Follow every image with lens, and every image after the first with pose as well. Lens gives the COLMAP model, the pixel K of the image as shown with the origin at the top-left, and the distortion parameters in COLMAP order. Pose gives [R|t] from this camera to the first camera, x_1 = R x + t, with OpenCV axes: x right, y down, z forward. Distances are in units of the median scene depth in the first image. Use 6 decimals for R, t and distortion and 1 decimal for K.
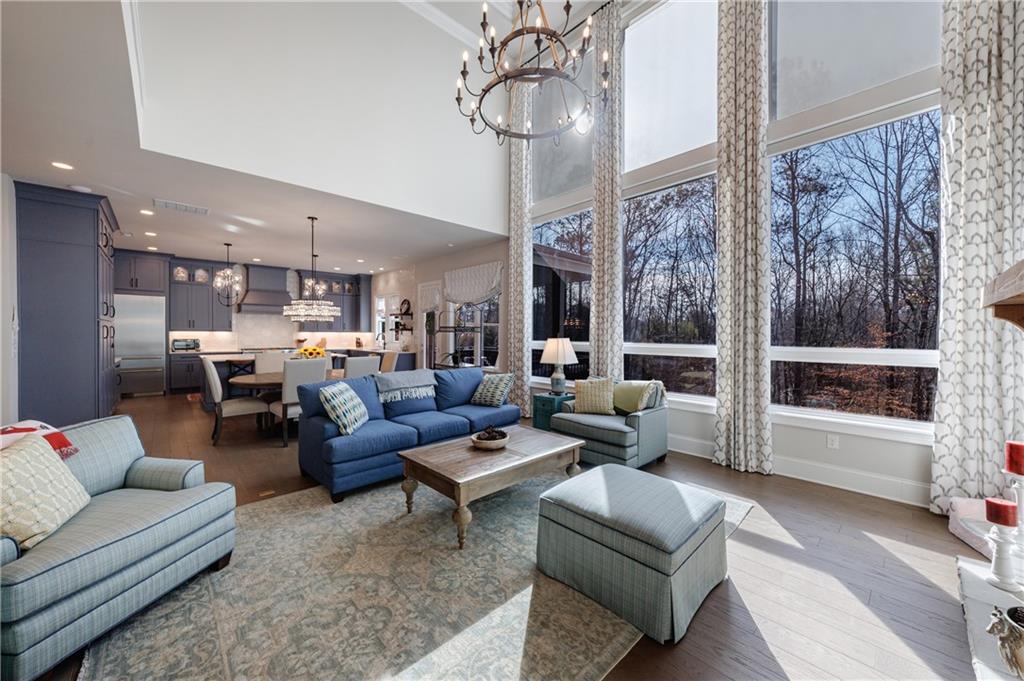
lens RADIAL K [[375.2, 0, 512.0], [0, 375.2, 340.5], [0, 0, 1]] dist [-0.000130, -0.000055]
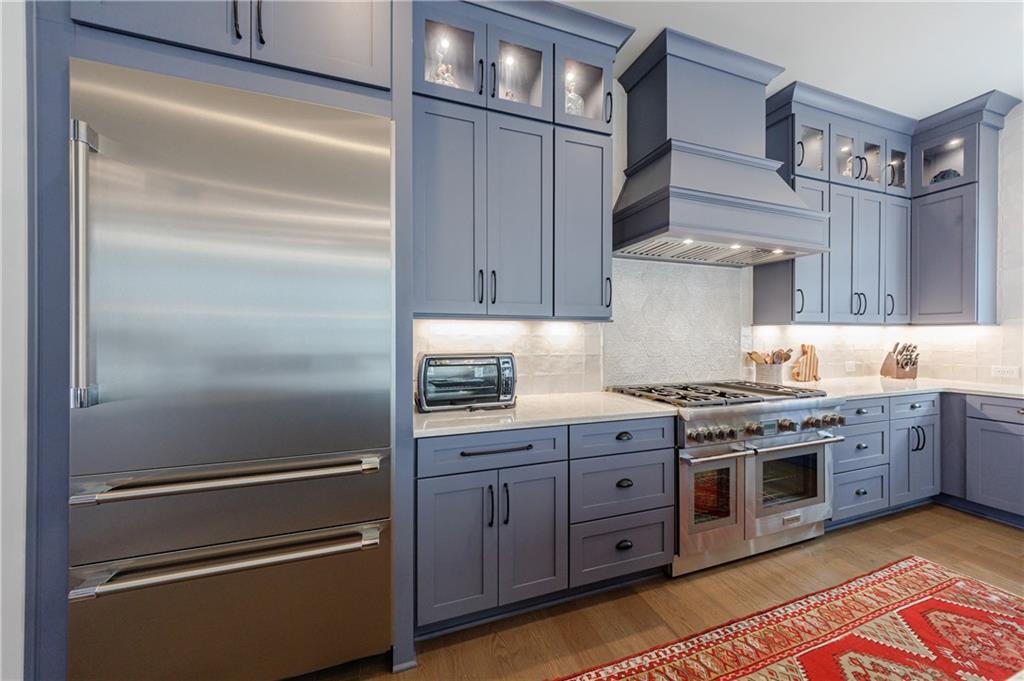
lens RADIAL K [[351.5, 0, 511.1], [0, 351.5, 339.1], [0, 0, 1]] dist [0.000932, -0.000318]
pose [[0.910930, -0.004422, -0.412538, -0.741287], [-0.001353, 0.999905, -0.013705, -0.009849], [0.412560, 0.013042, 0.910837, 0.801626]]
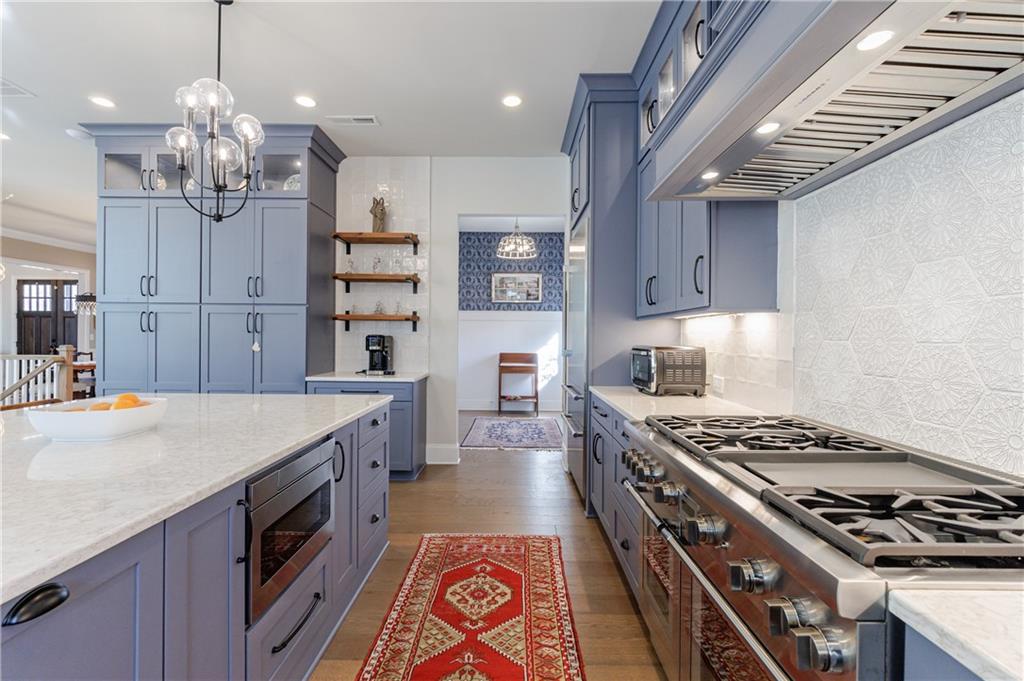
lens RADIAL K [[449.5, 0, 511.0], [0, 449.5, 337.8], [0, 0, 1]] dist [-0.001866, -0.000656]
pose [[-0.689389, -0.006984, -0.724358, -0.544177], [-0.024243, 0.999616, 0.013435, -0.012223], [0.723986, 0.026823, -0.689293, 1.128924]]
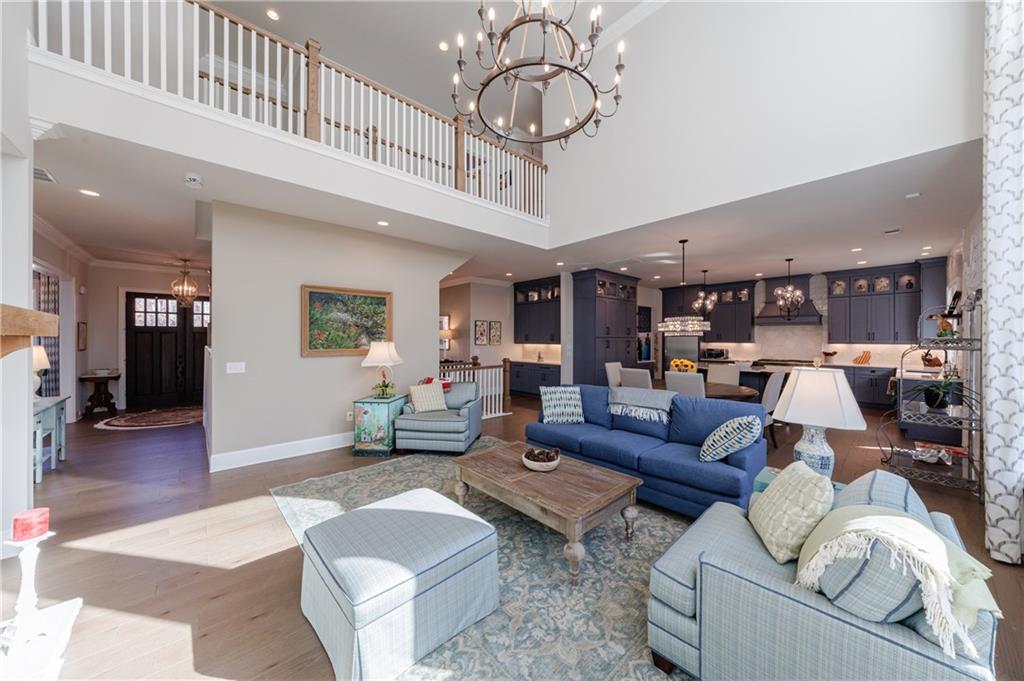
lens RADIAL K [[351.5, 0, 511.1], [0, 351.5, 339.1], [0, 0, 1]] dist [0.000932, -0.000318]
pose [[-0.022088, -0.004942, -0.999744, 0.313397], [-0.019310, 0.999803, -0.004516, -0.018364], [0.999570, 0.019206, -0.022179, 0.334532]]
